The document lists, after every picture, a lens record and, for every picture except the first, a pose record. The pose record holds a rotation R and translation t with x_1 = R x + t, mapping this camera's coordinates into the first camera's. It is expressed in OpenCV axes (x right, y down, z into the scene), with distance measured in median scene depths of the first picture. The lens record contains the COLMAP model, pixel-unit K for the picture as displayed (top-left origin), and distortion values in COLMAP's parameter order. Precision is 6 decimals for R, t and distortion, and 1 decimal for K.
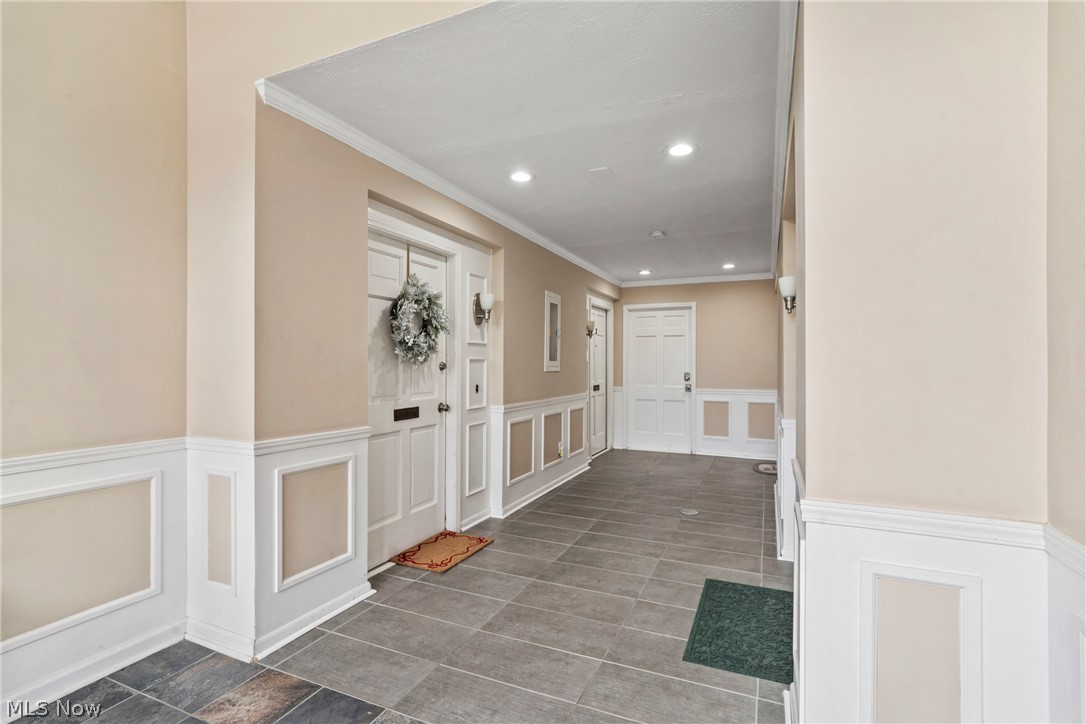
lens RADIAL K [[514.6, 0, 542.9], [0, 514.6, 353.7], [0, 0, 1]] dist [-0.003512, 0.000256]
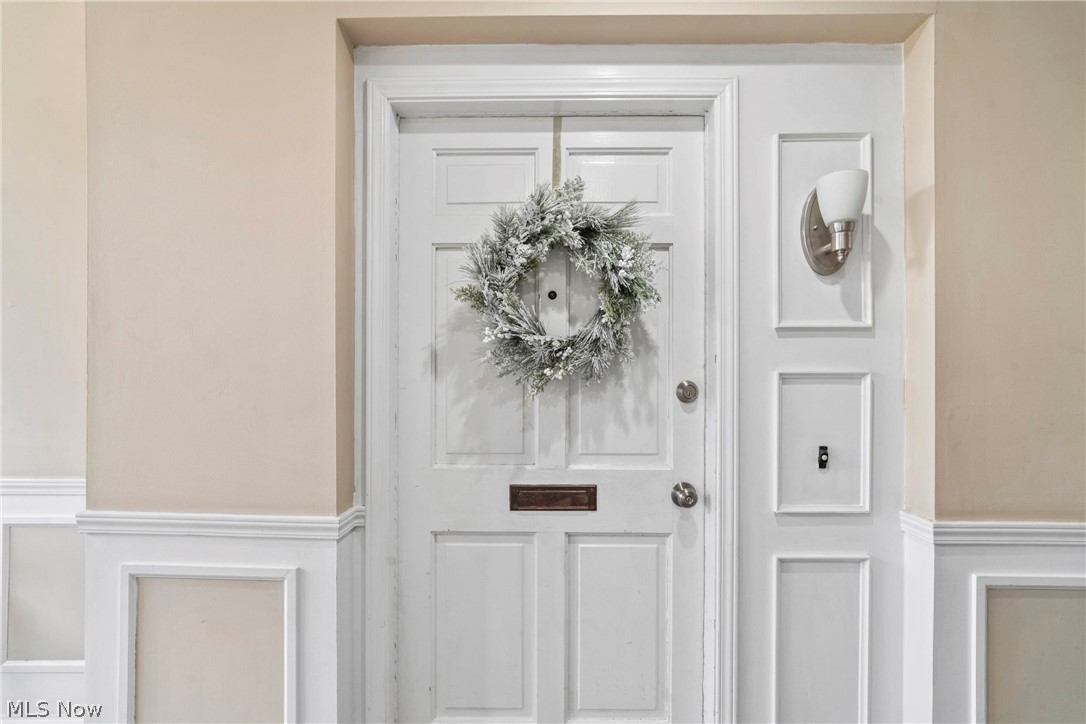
lens RADIAL K [[527.3, 0, 545.3], [0, 527.3, 383.0], [0, 0, 1]] dist [-0.011578, -0.000091]
pose [[0.391010, -0.002813, -0.920382, 0.145503], [0.014509, 0.999890, 0.003108, 0.015549], [0.920272, -0.014569, 0.391007, 0.785549]]
